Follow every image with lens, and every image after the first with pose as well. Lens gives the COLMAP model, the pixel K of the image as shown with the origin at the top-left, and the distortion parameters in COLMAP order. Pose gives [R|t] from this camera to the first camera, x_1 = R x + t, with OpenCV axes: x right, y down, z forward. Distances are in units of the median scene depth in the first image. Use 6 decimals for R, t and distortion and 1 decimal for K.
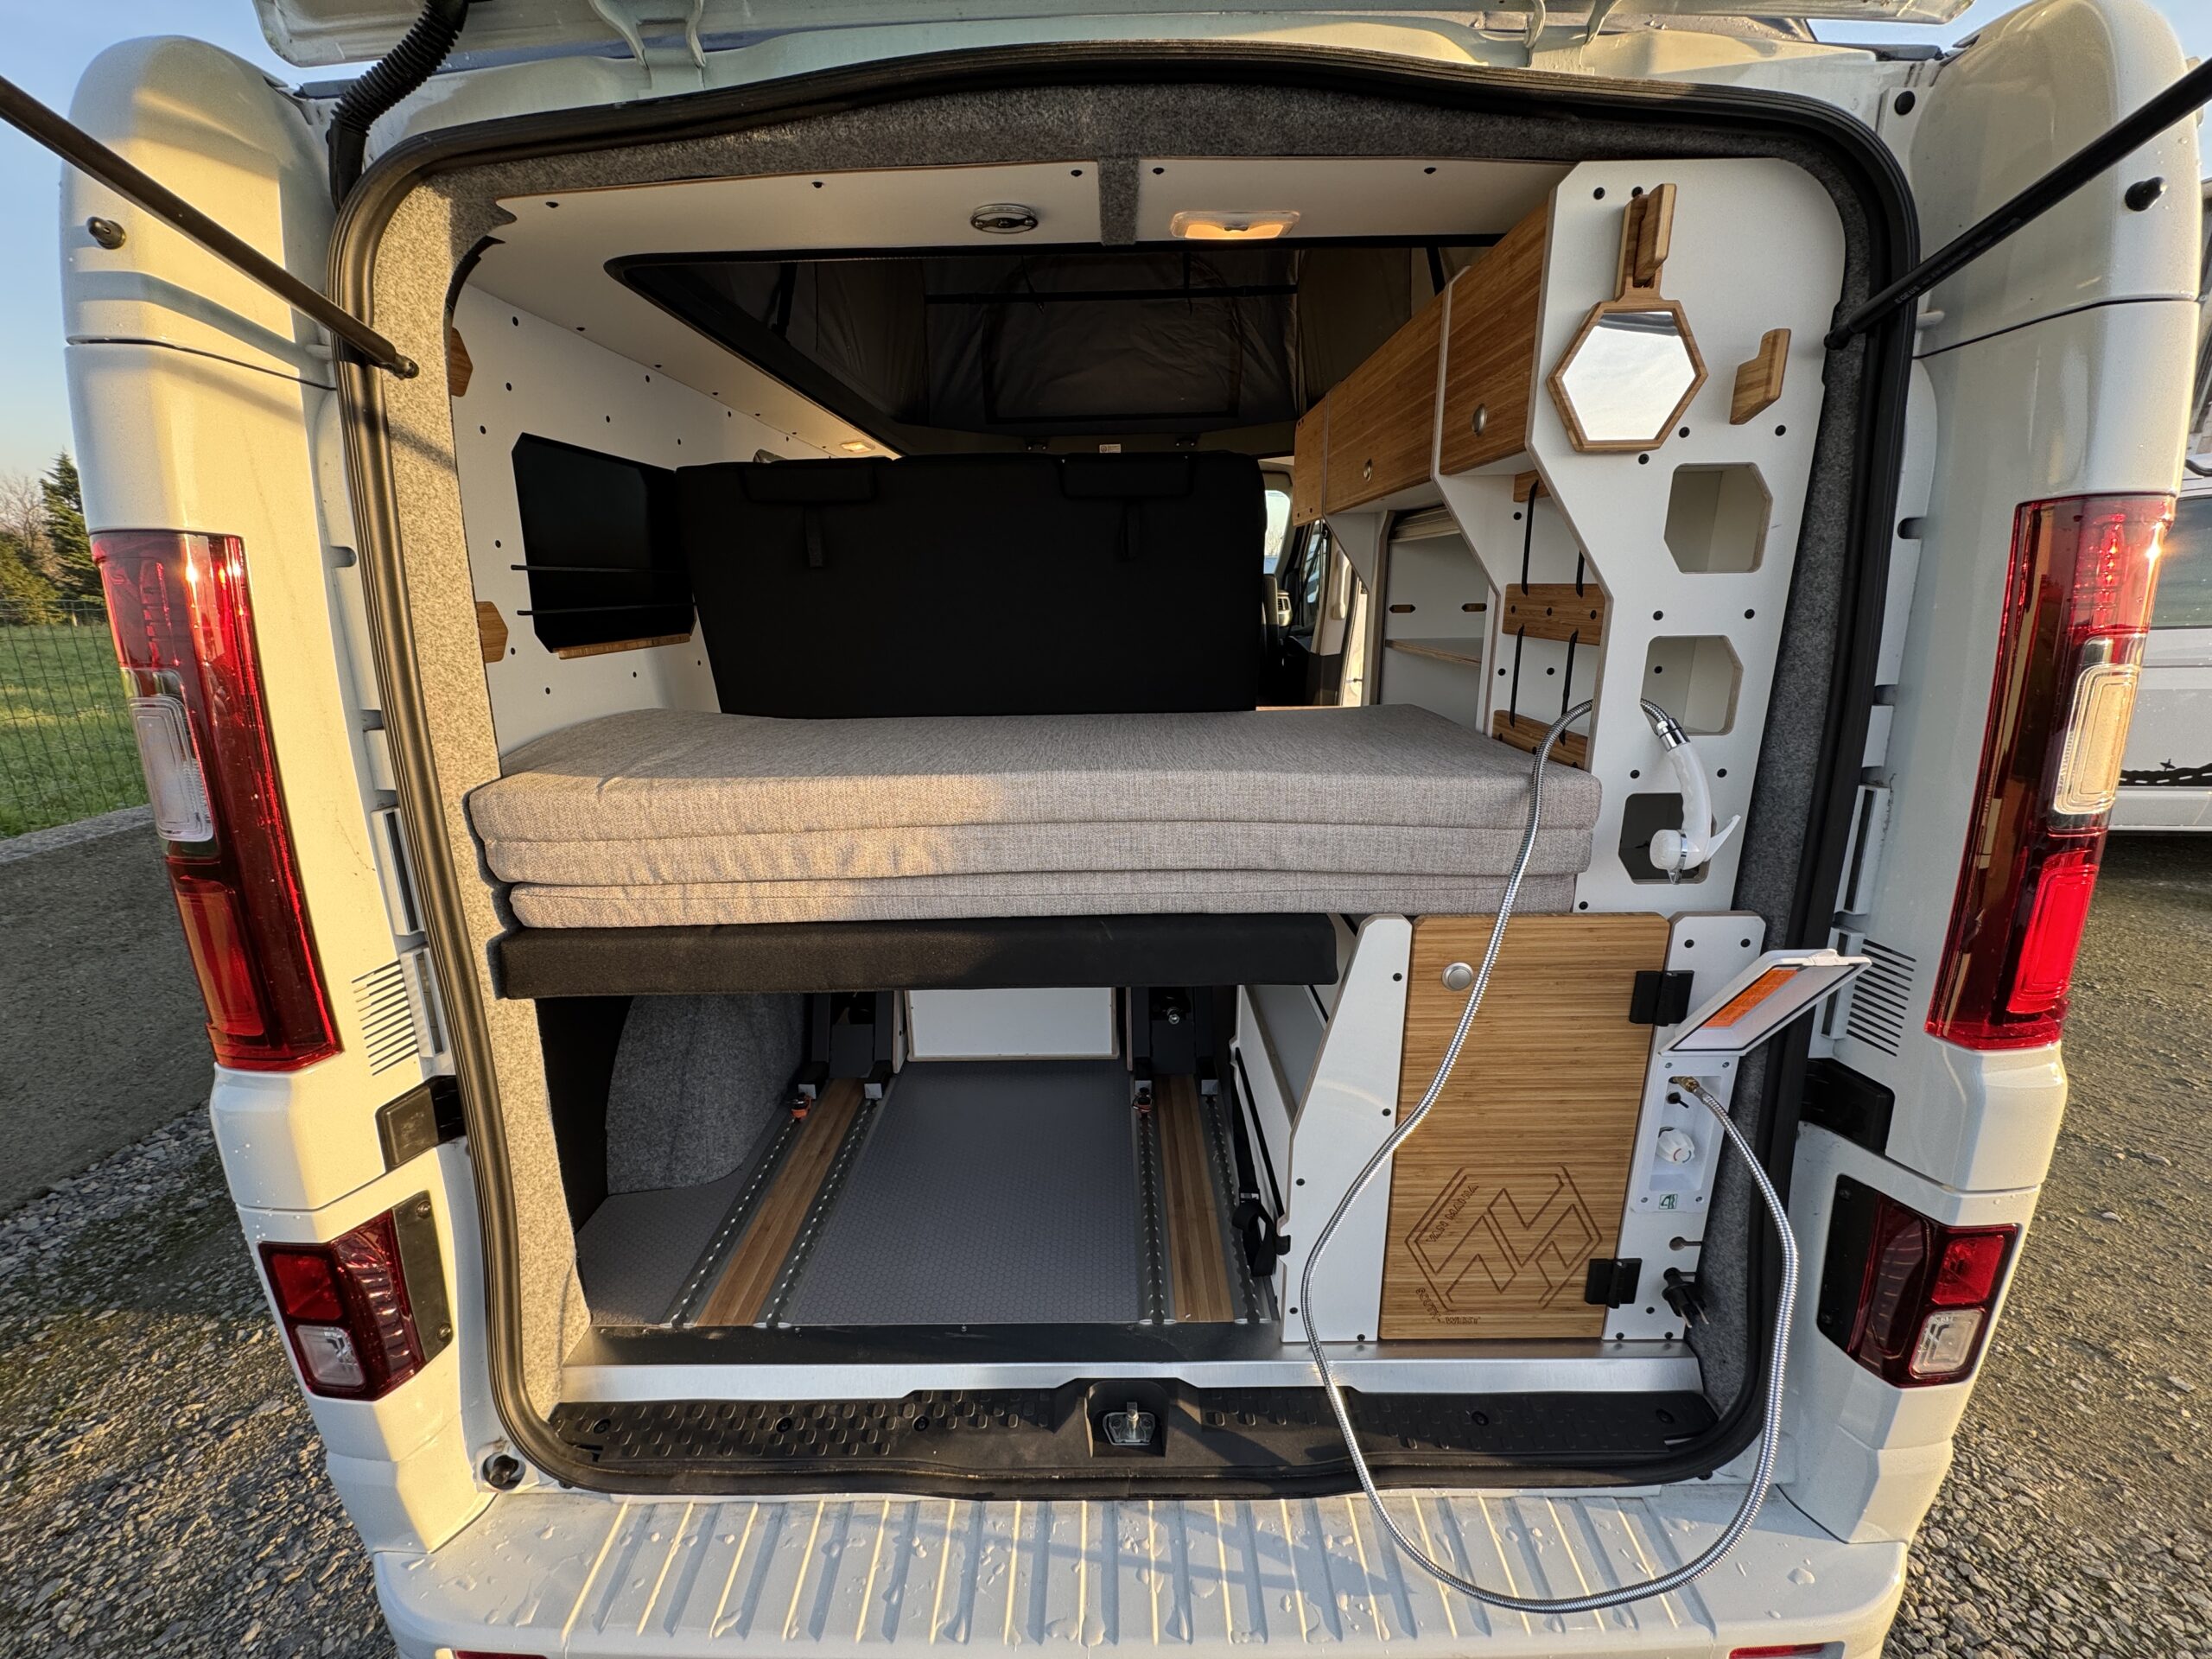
lens RADIAL K [[881.5, 0, 1103.7], [0, 881.5, 826.9], [0, 0, 1]] dist [-0.000709, 0.000278]
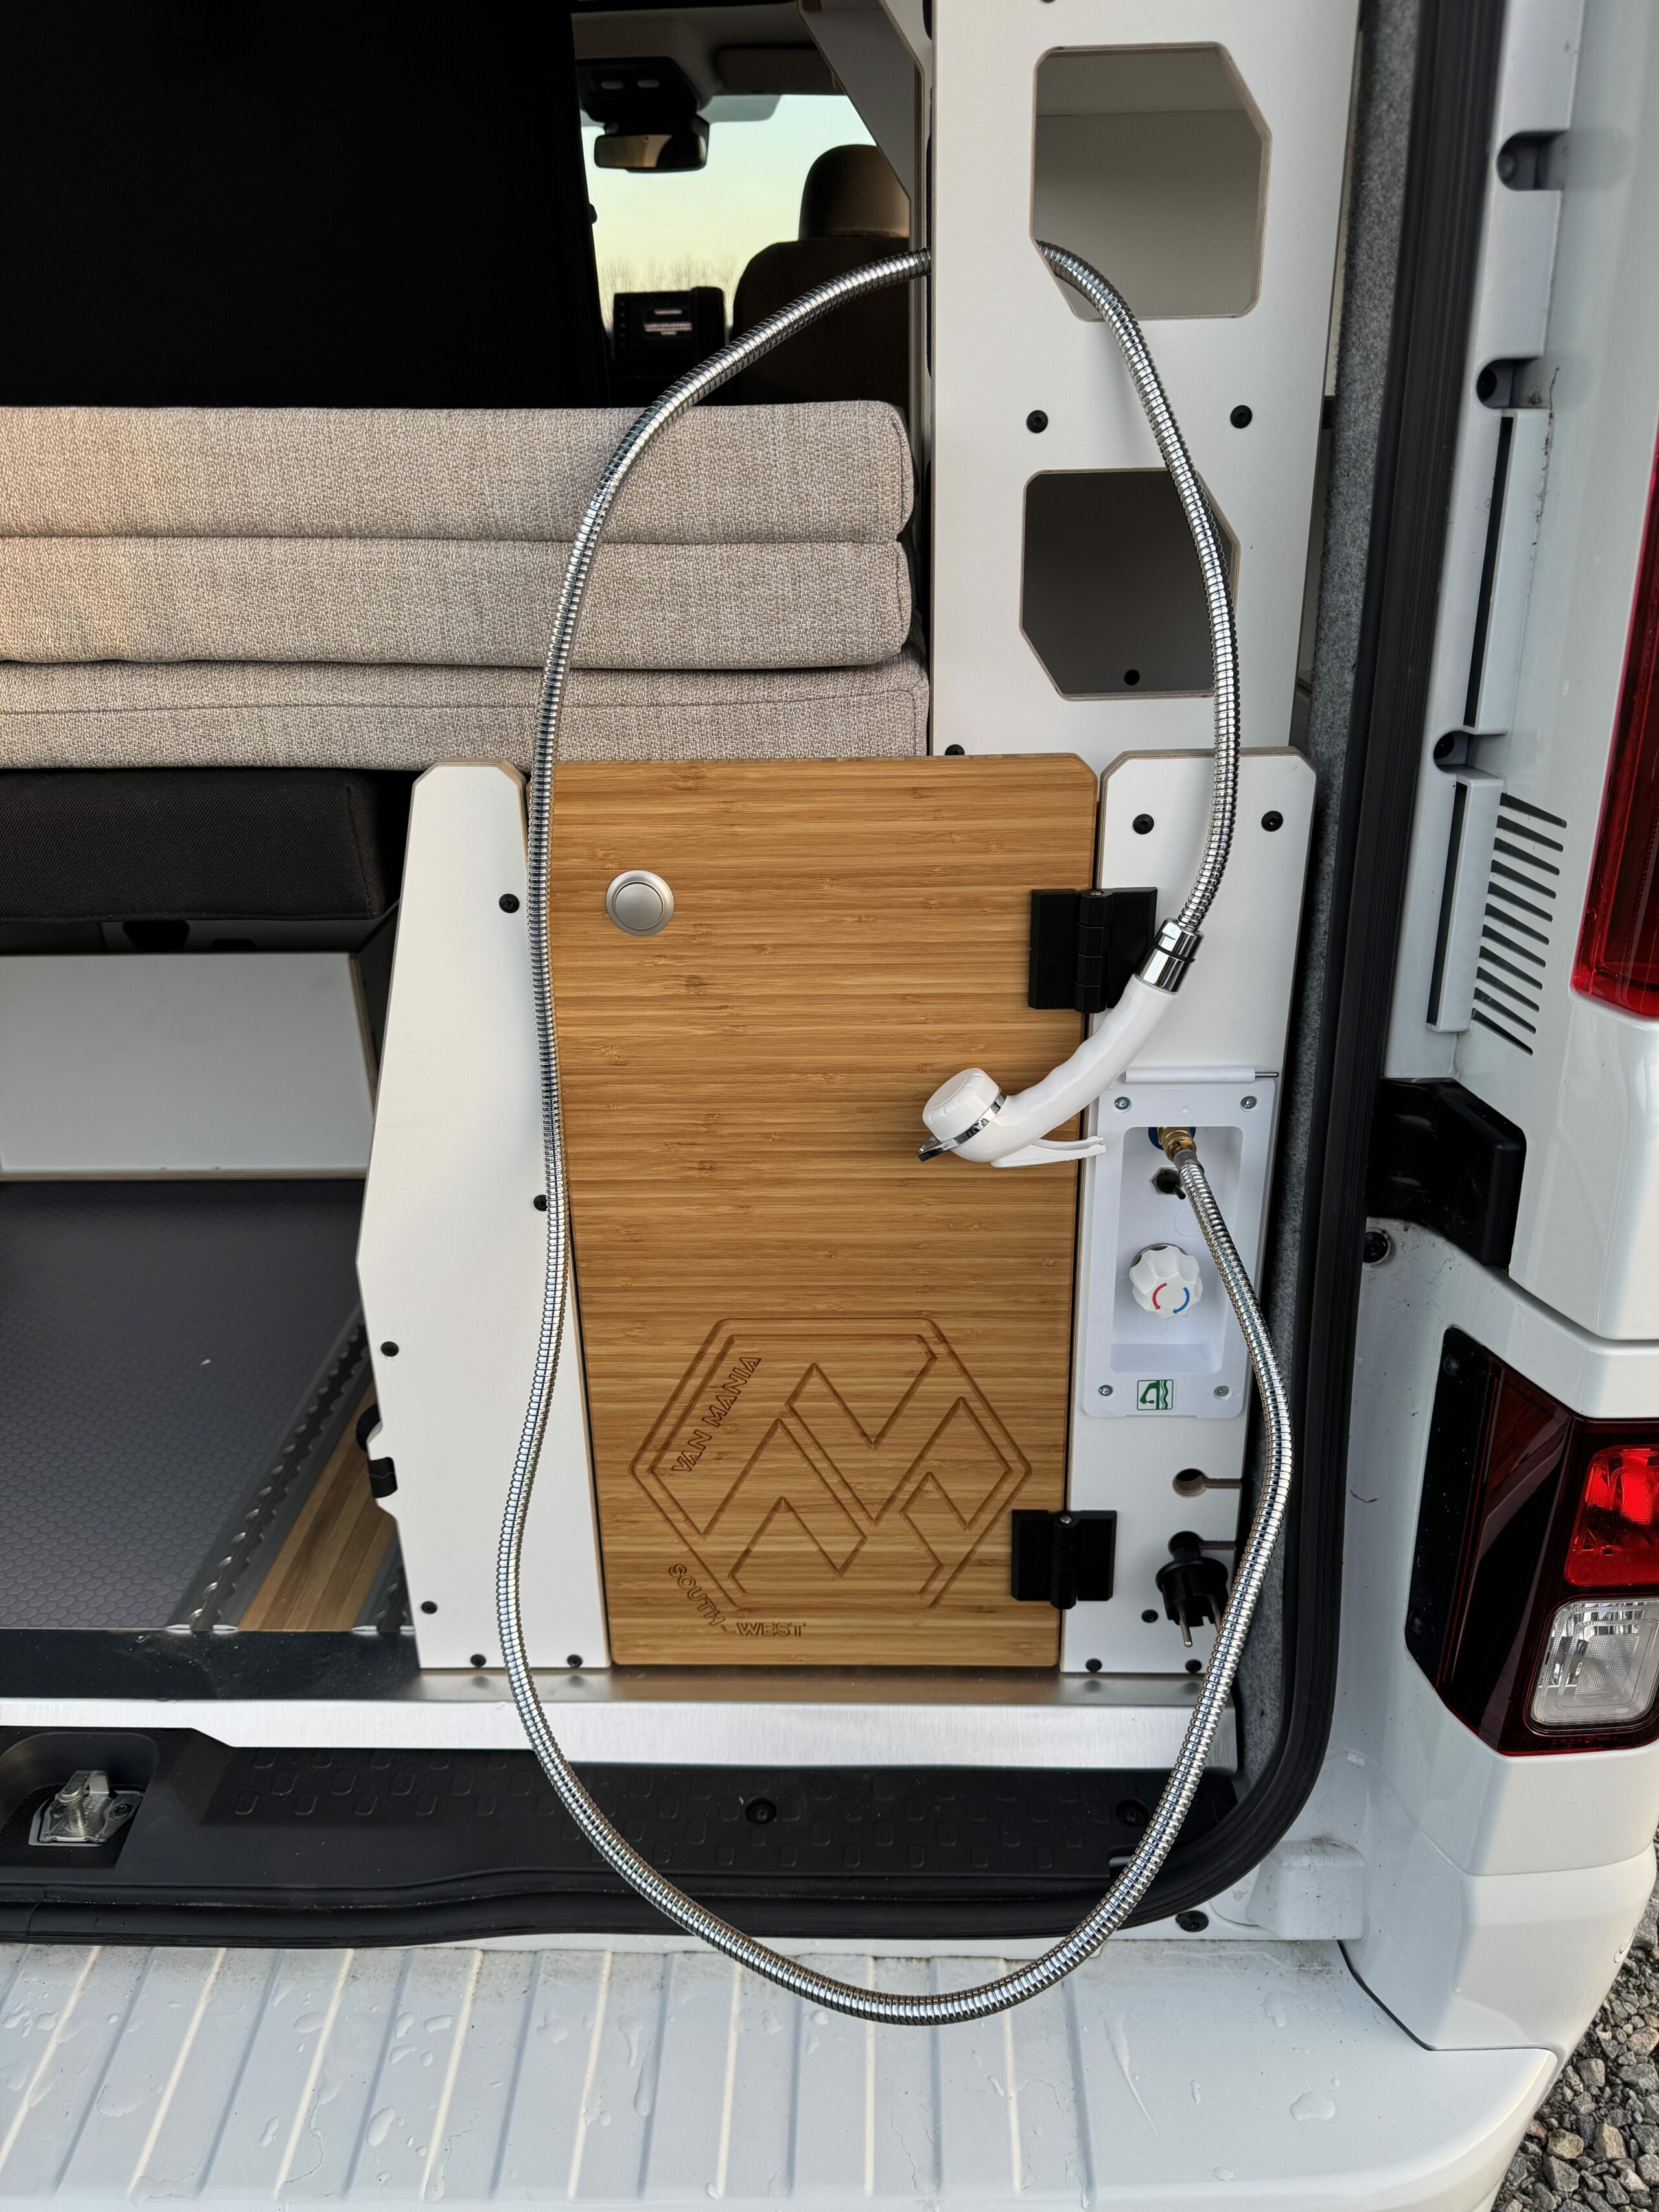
lens RADIAL K [[1543.2, 0, 820.7], [0, 1543.2, 1100.5], [0, 0, 1]] dist [0.133466, -0.217914]
pose [[0.999549, 0.002425, -0.029940, 0.506940], [0.001911, 0.989586, 0.143928, 0.151650], [0.029977, -0.143920, 0.989135, 0.187675]]
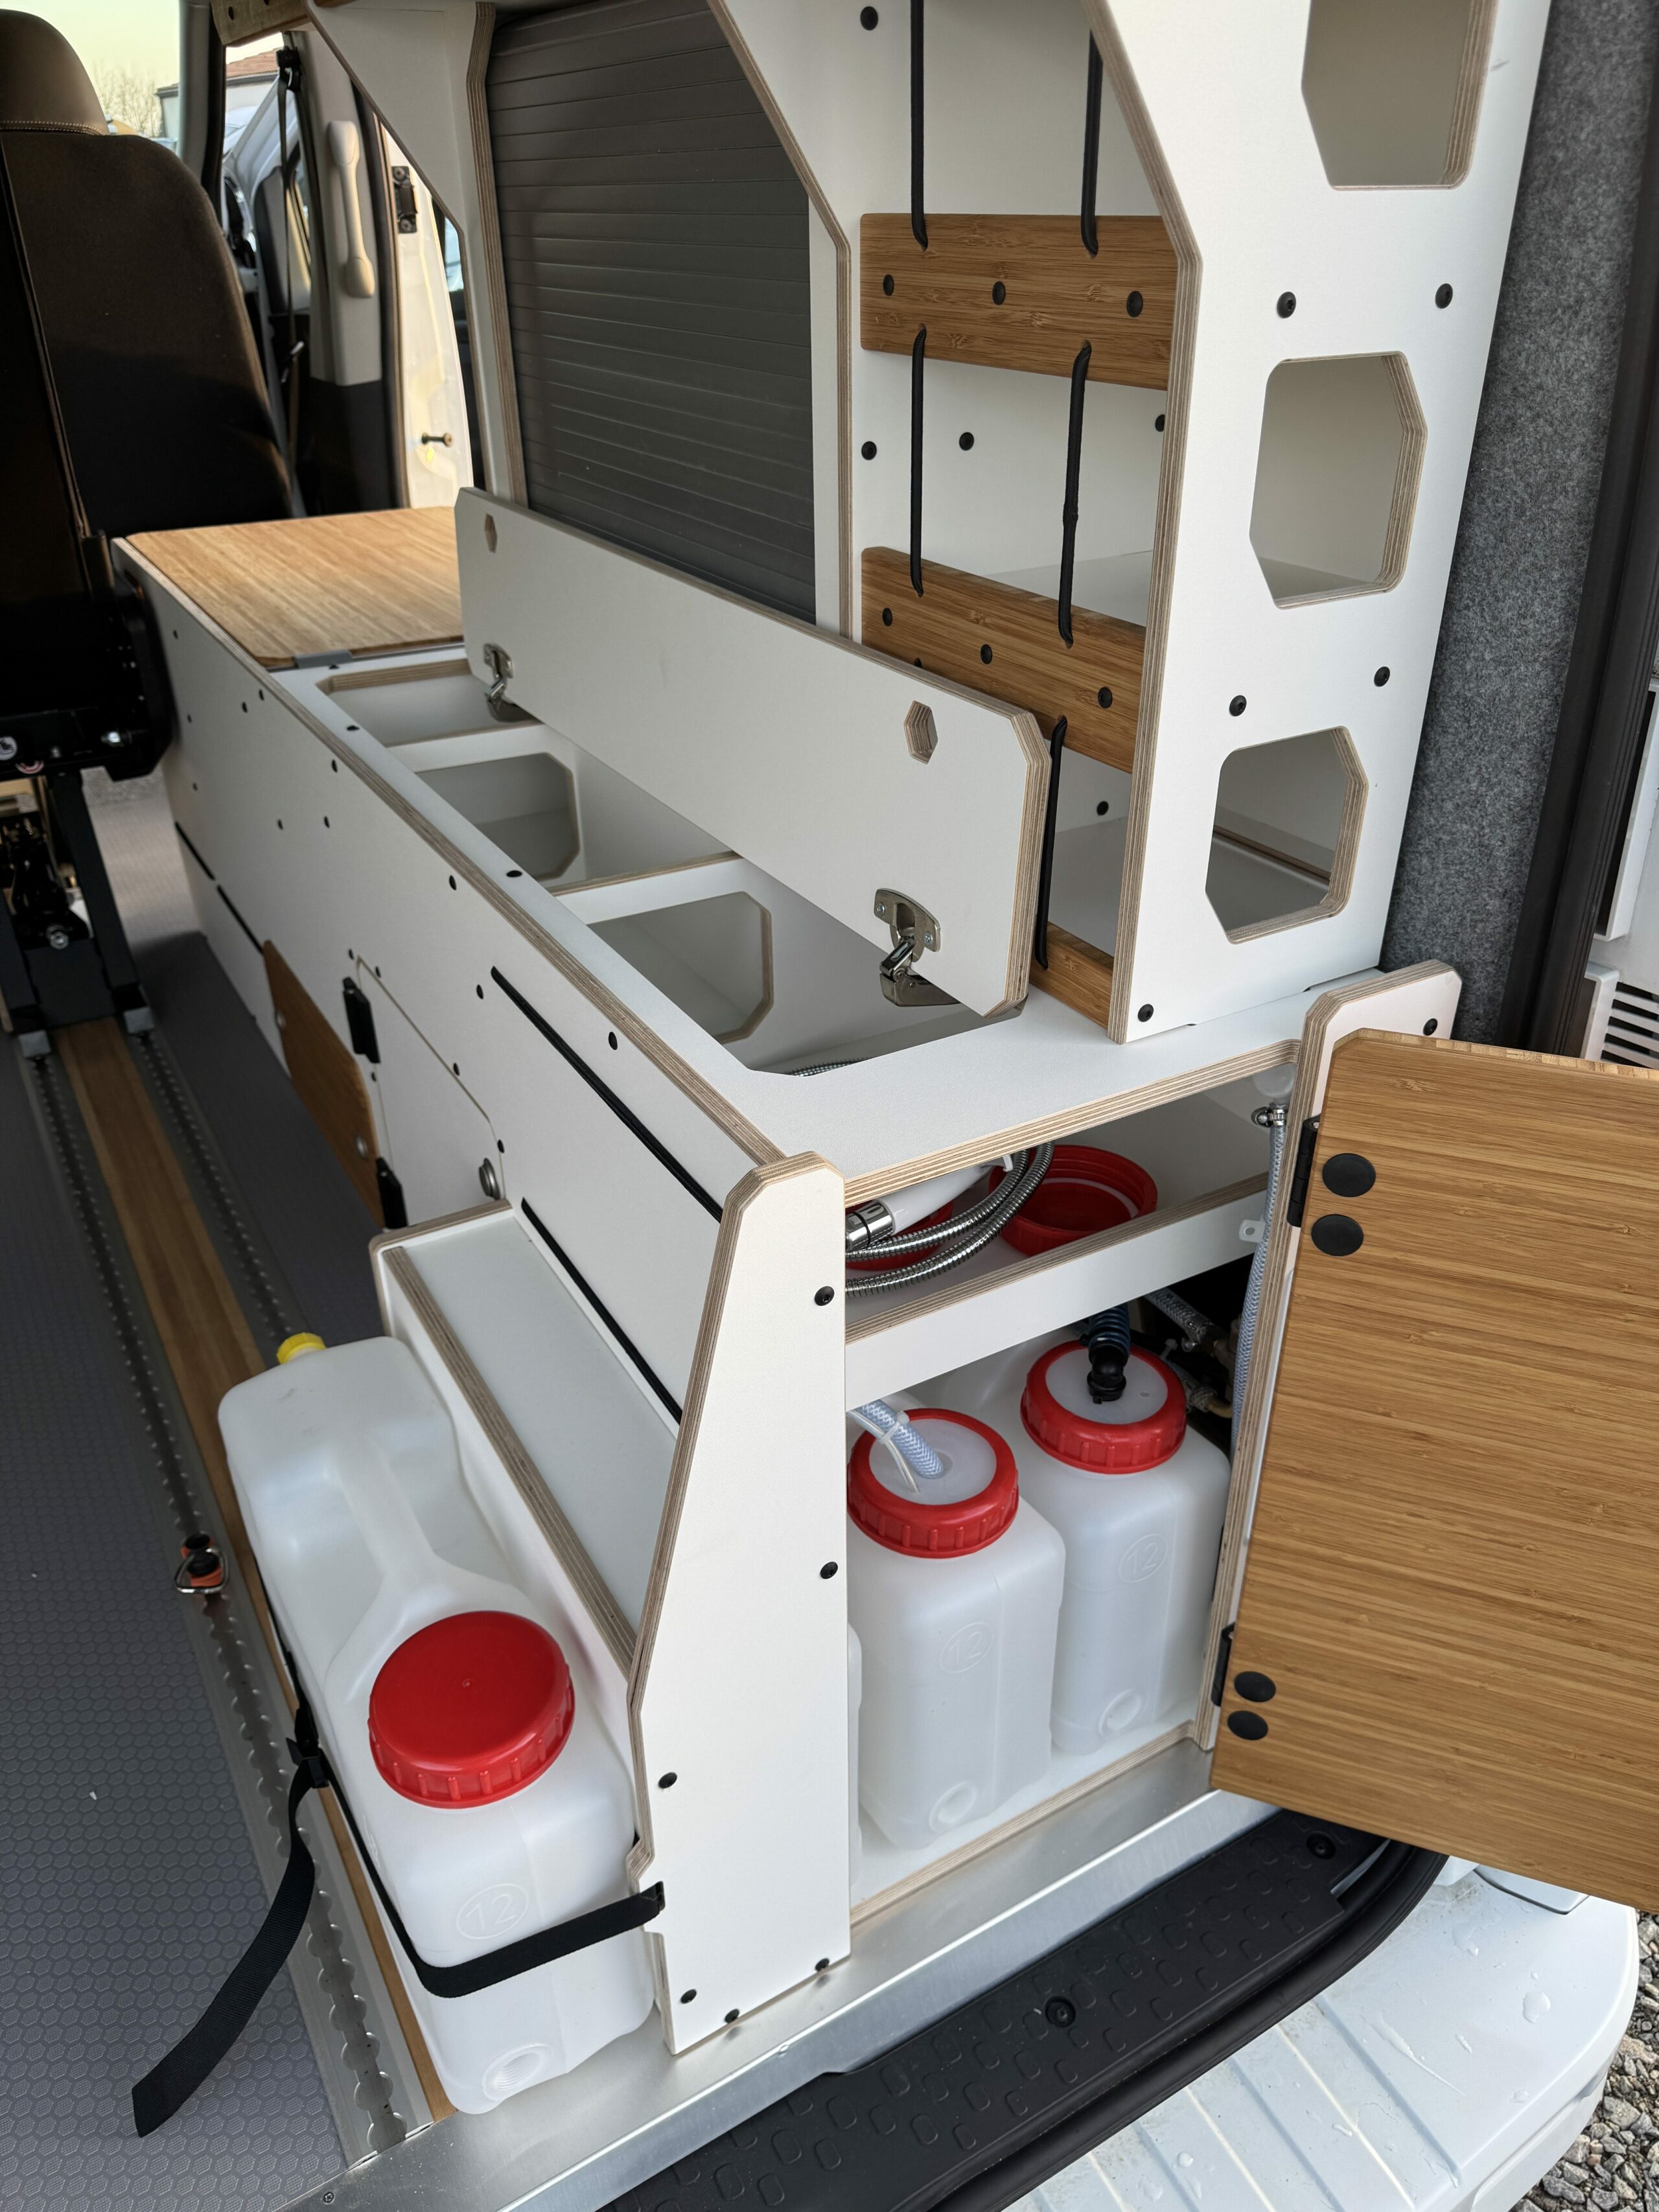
lens RADIAL K [[1579.5, 0, 828.0], [0, 1579.5, 1112.8], [0, 0, 1]] dist [0.080769, -0.105813]
pose [[0.863042, -0.249665, 0.439120, 0.031656], [0.132554, 0.950787, 0.280058, -0.112504], [-0.487430, -0.183495, 0.853664, 0.376842]]
